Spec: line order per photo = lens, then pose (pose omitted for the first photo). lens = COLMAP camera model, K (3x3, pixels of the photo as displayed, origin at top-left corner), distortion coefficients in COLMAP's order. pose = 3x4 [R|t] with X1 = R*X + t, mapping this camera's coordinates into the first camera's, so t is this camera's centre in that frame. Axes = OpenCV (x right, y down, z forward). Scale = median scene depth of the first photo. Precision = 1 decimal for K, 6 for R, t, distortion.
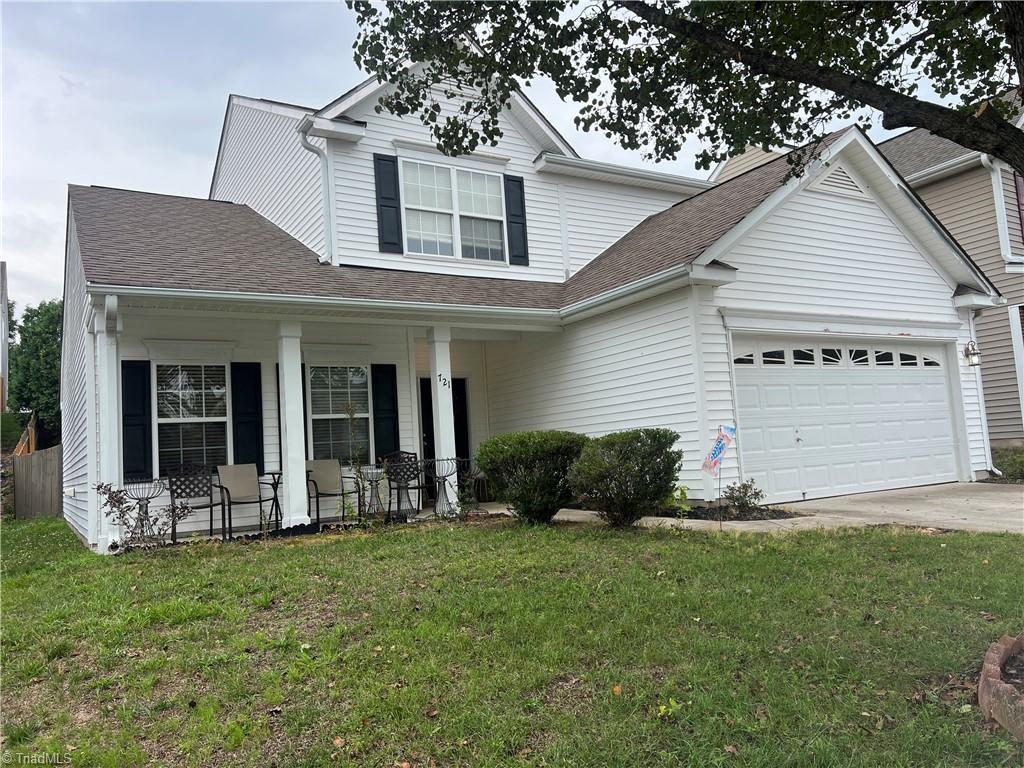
lens RADIAL K [[759.7, 0, 512.0], [0, 759.7, 384.0], [0, 0, 1]] dist [0.063236, -0.071947]
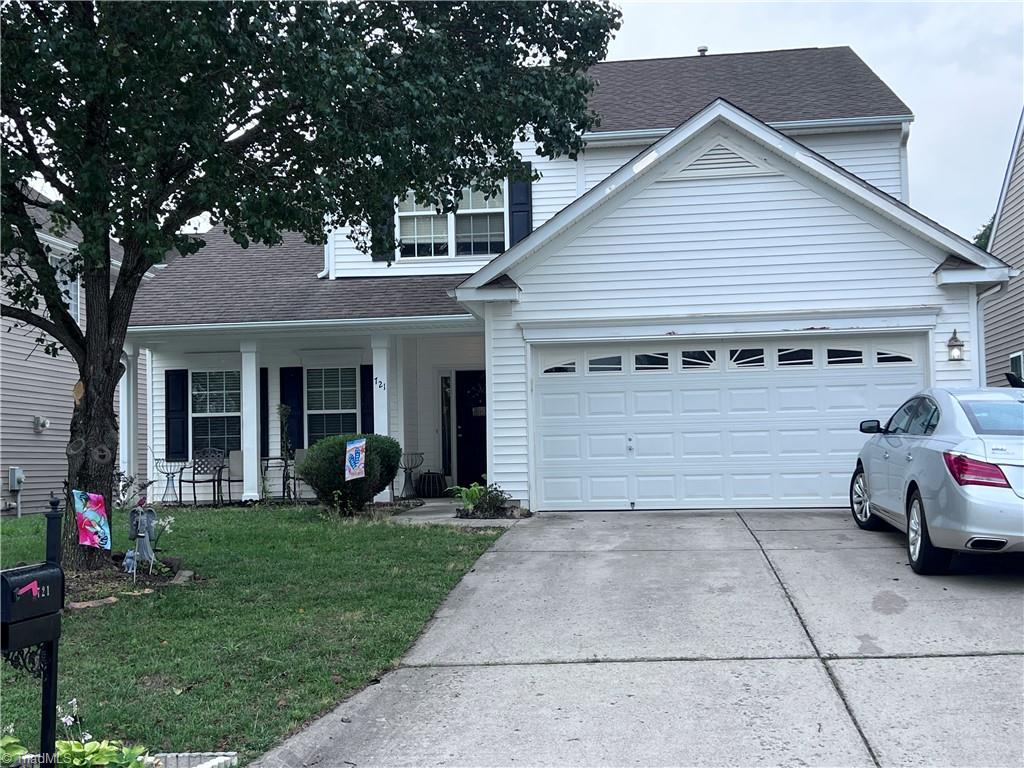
lens RADIAL K [[1261.6, 0, 512.0], [0, 1261.6, 384.0], [0, 0, 1]] dist [0.178046, 0.003928]
pose [[0.783573, 0.008867, -0.621237, 1.200192], [0.031546, 0.998041, 0.054034, -0.096257], [0.620499, -0.061937, 0.781758, -0.332117]]
